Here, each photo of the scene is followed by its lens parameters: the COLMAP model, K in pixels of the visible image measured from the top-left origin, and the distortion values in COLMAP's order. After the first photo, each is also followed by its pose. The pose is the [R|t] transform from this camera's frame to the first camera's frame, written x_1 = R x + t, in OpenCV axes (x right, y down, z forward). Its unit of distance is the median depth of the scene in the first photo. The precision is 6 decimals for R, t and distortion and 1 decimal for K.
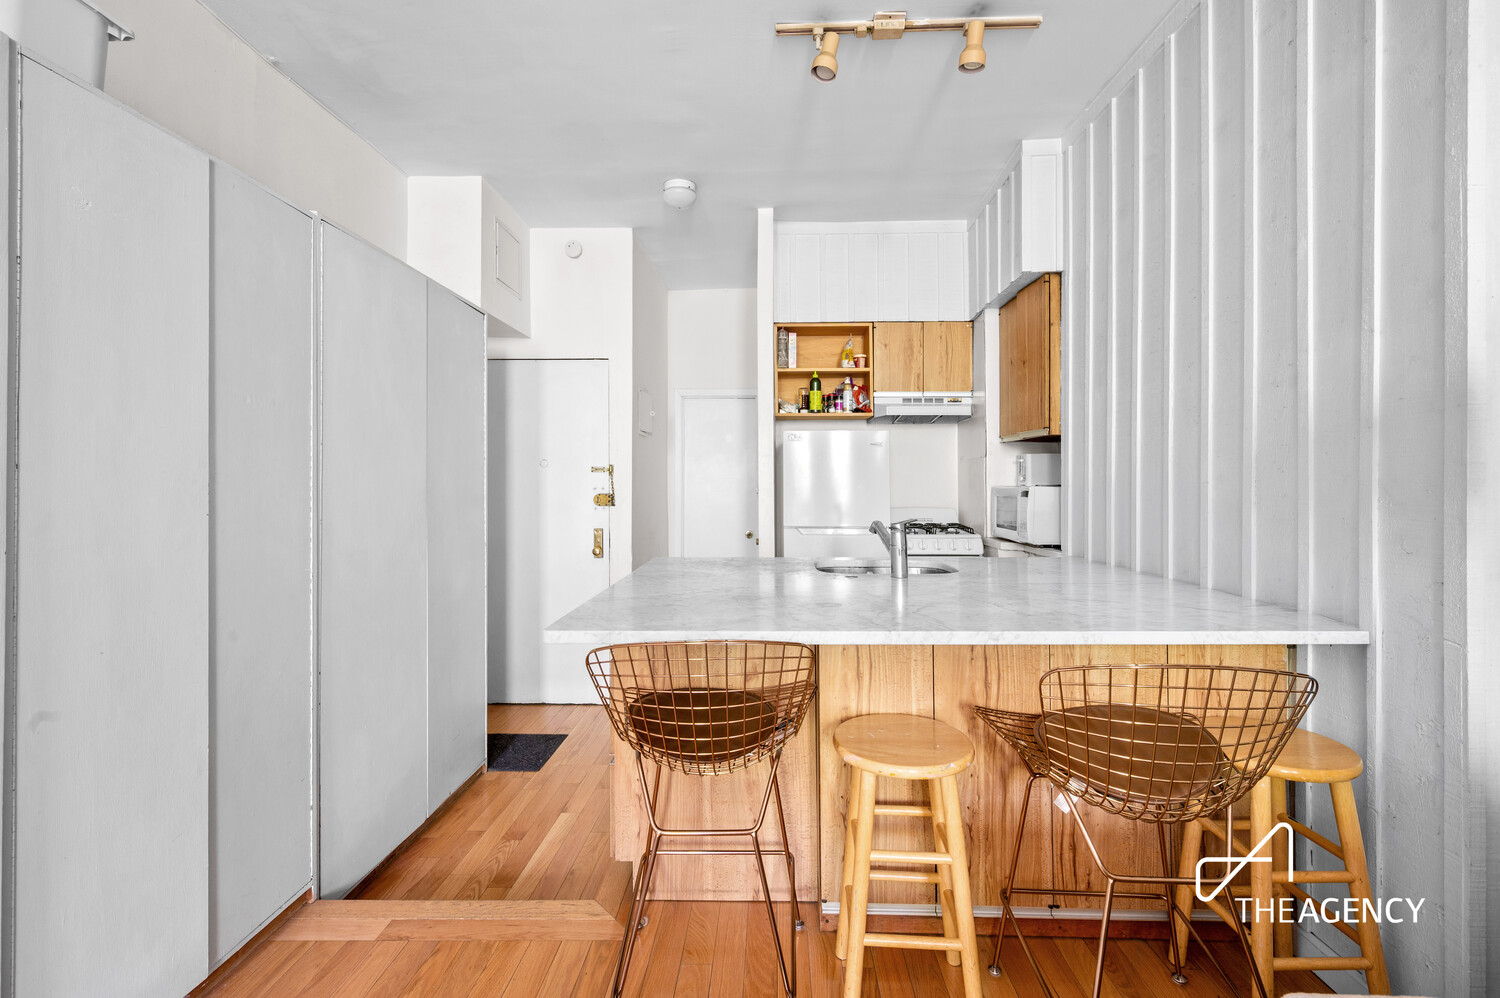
lens RADIAL K [[593.6, 0, 760.1], [0, 593.6, 472.2], [0, 0, 1]] dist [-0.001253, -0.000307]
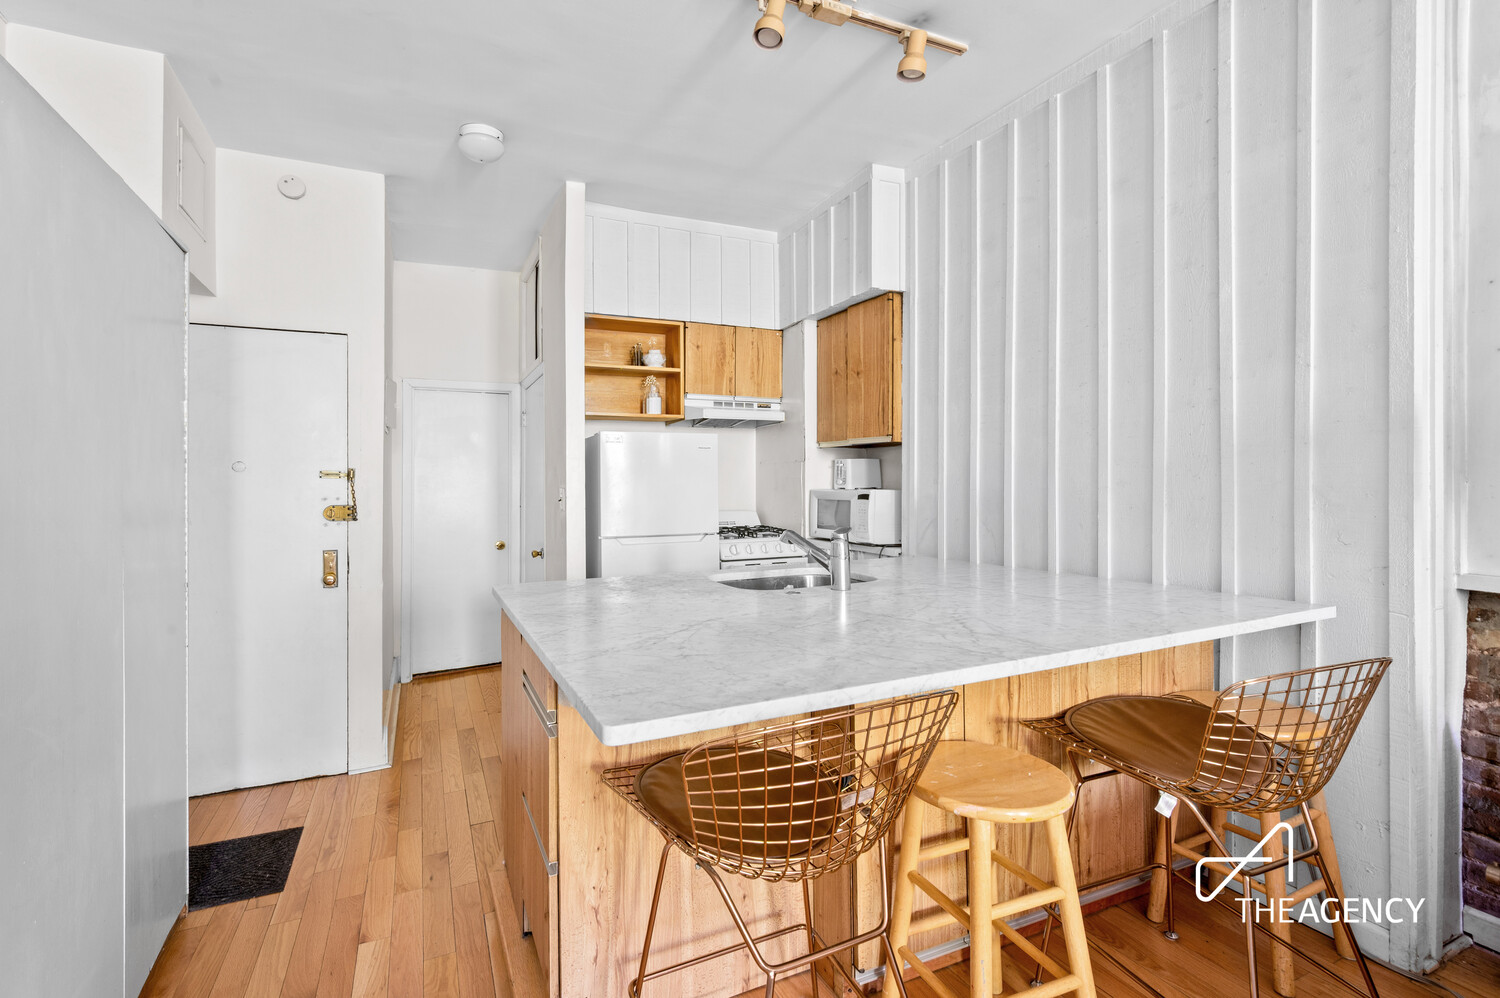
lens RADIAL K [[593.6, 0, 760.1], [0, 593.6, 472.2], [0, 0, 1]] dist [-0.001253, -0.000307]
pose [[0.909765, -0.003001, 0.415113, -0.136522], [0.004679, 0.999984, -0.003024, -0.004415], [-0.415098, 0.004693, 0.909765, 0.091043]]
